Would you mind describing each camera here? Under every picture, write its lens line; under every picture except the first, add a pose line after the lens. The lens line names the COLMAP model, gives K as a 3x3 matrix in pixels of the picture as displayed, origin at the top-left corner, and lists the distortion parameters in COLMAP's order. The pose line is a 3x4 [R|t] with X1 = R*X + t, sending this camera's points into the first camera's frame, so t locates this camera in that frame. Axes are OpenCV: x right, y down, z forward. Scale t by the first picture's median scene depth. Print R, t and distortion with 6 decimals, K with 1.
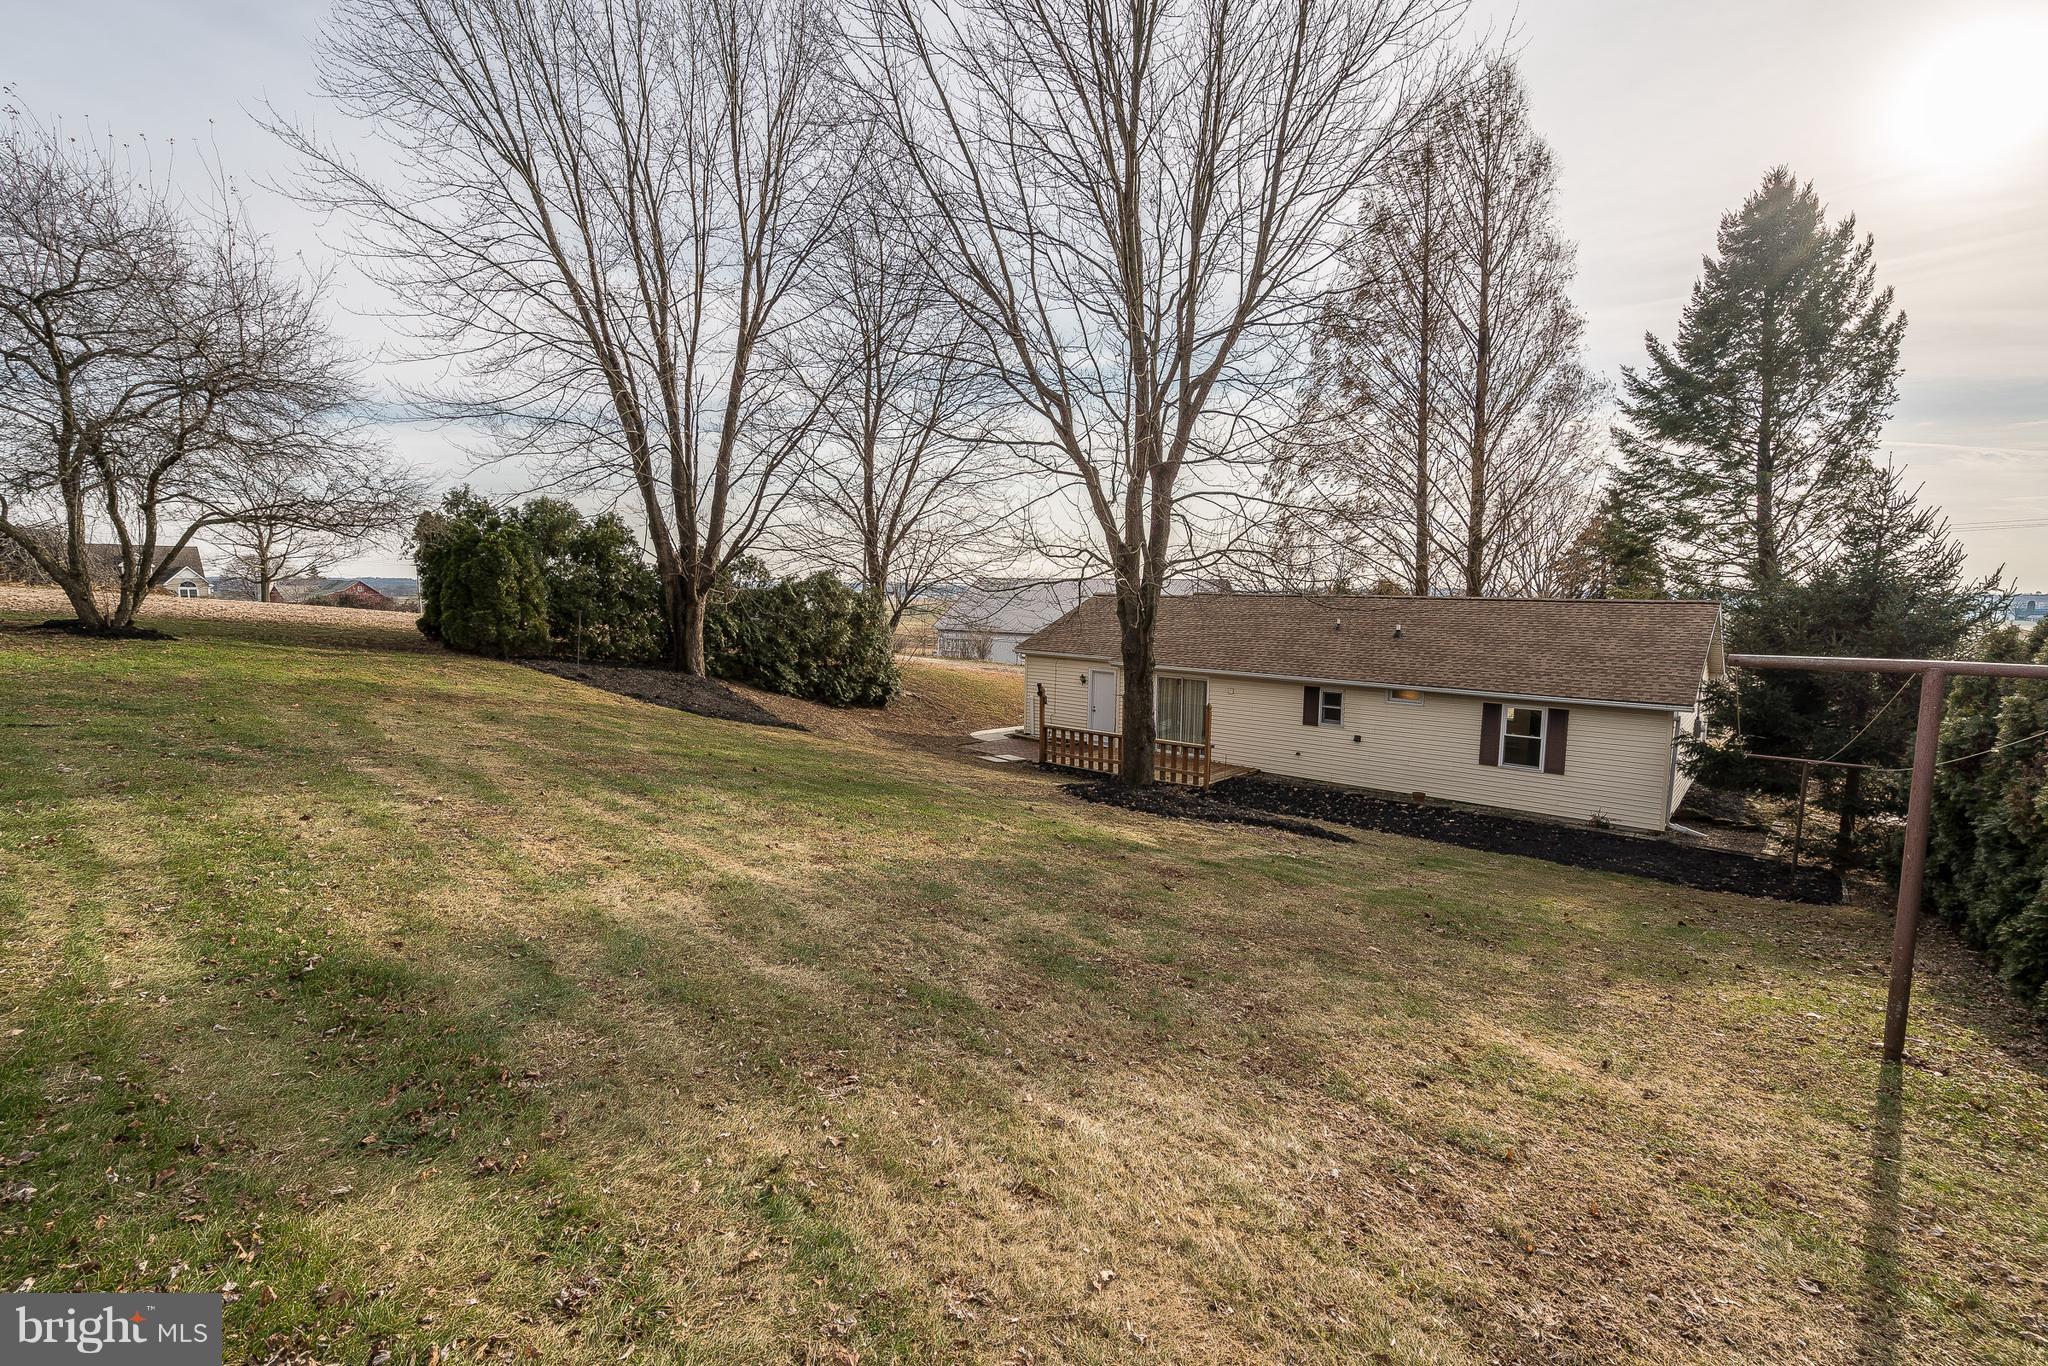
lens RADIAL K [[937.8, 0, 1029.0], [0, 937.8, 694.2], [0, 0, 1]] dist [-0.003836, 0.000276]
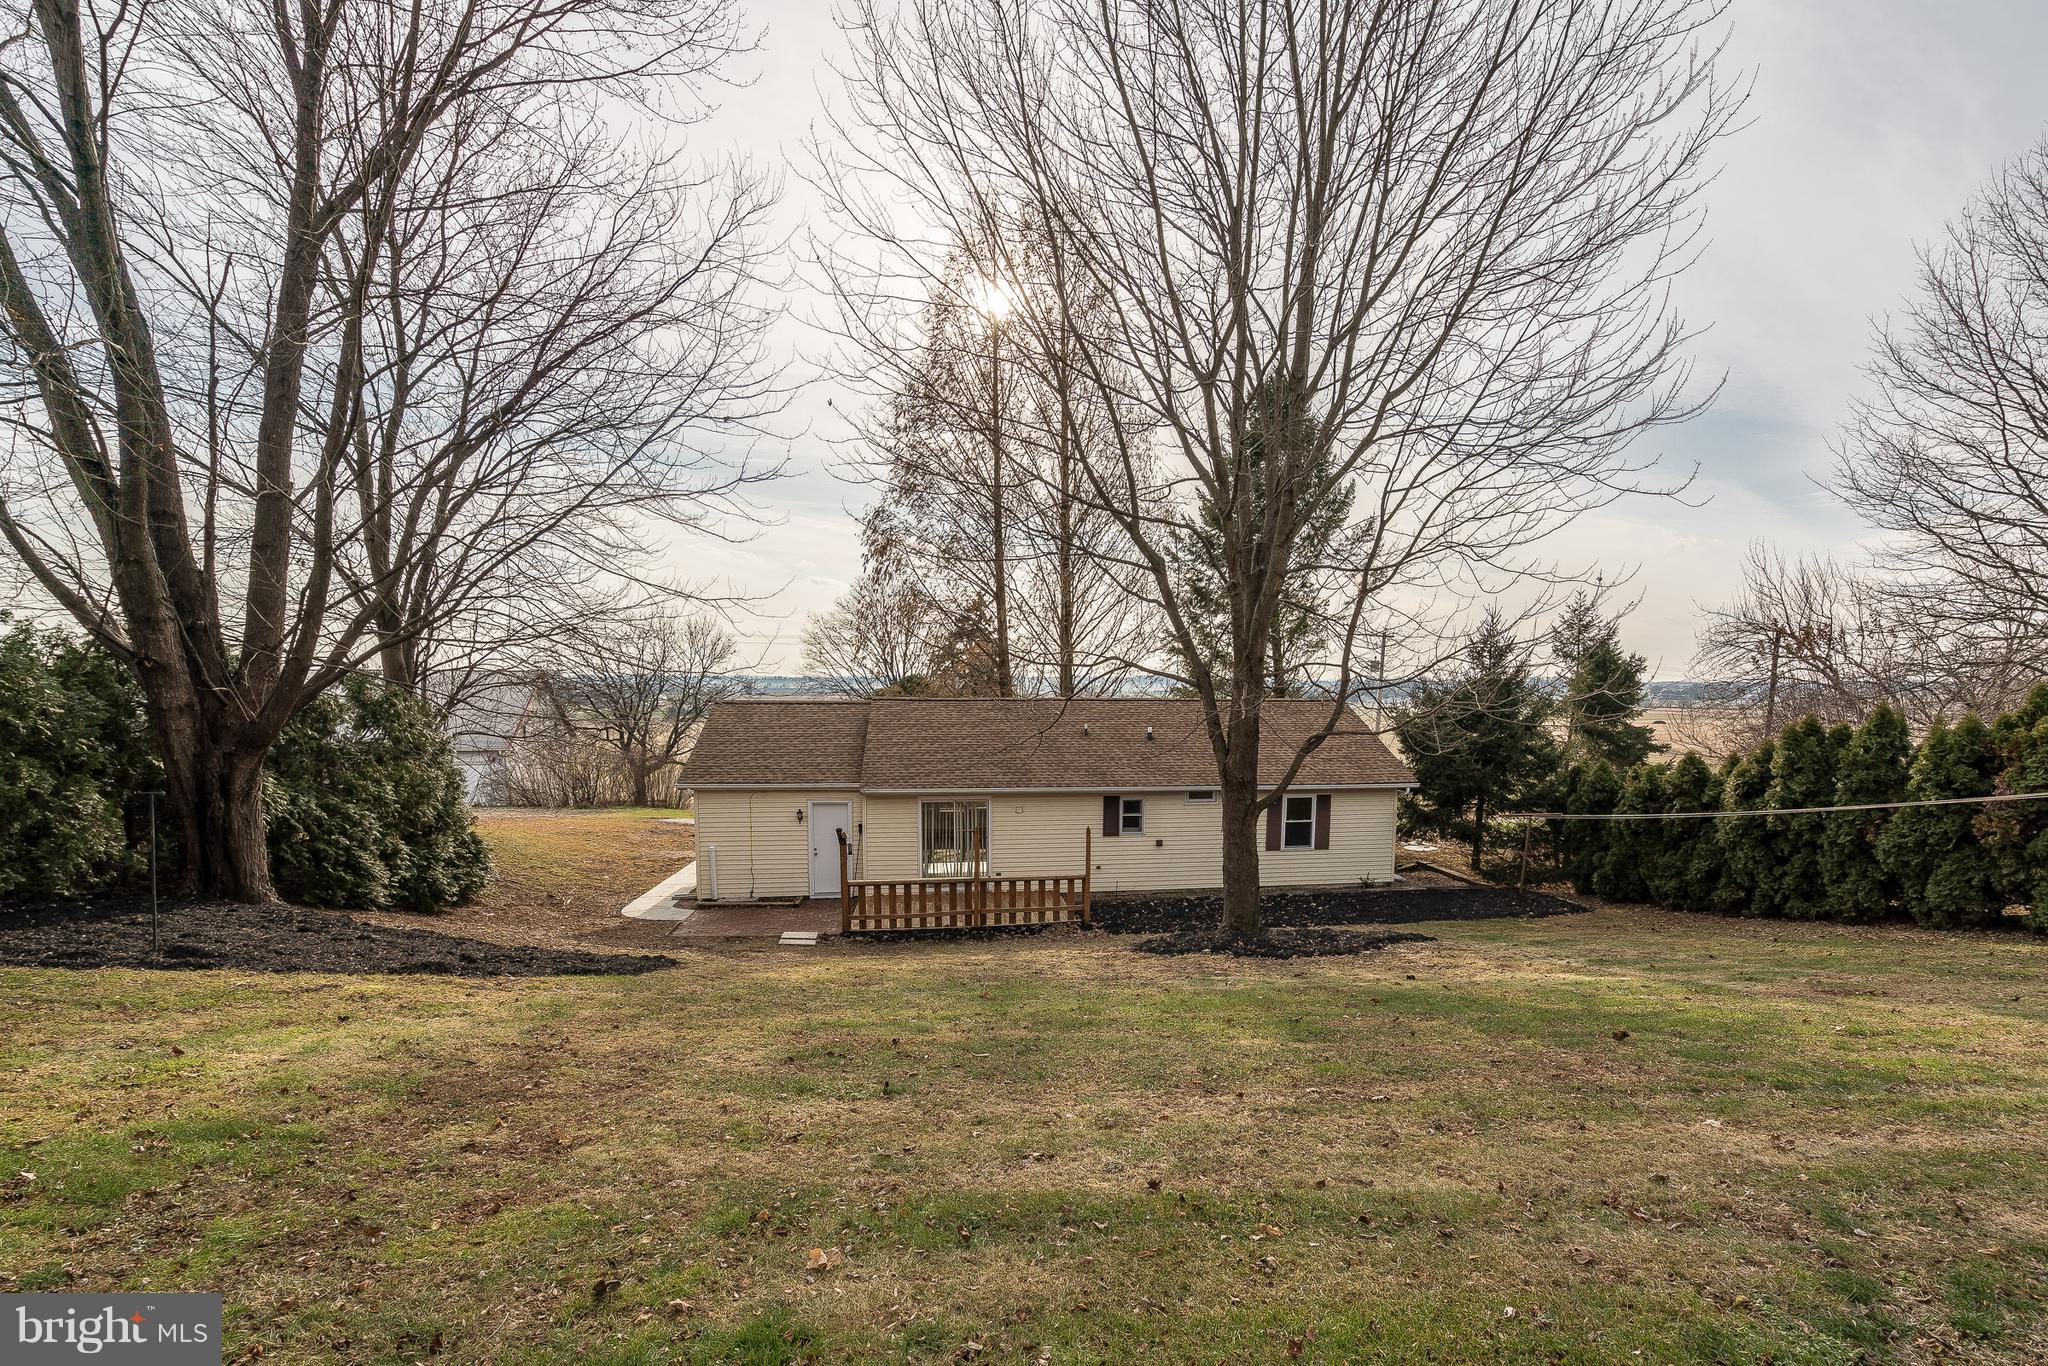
lens RADIAL K [[937.8, 0, 1029.0], [0, 937.8, 694.2], [0, 0, 1]] dist [-0.003836, 0.000276]
pose [[0.626621, -0.006094, 0.779301, -0.514873], [0.091161, 0.993678, -0.065530, -0.057644], [-0.773974, 0.112104, 0.623215, 0.446138]]
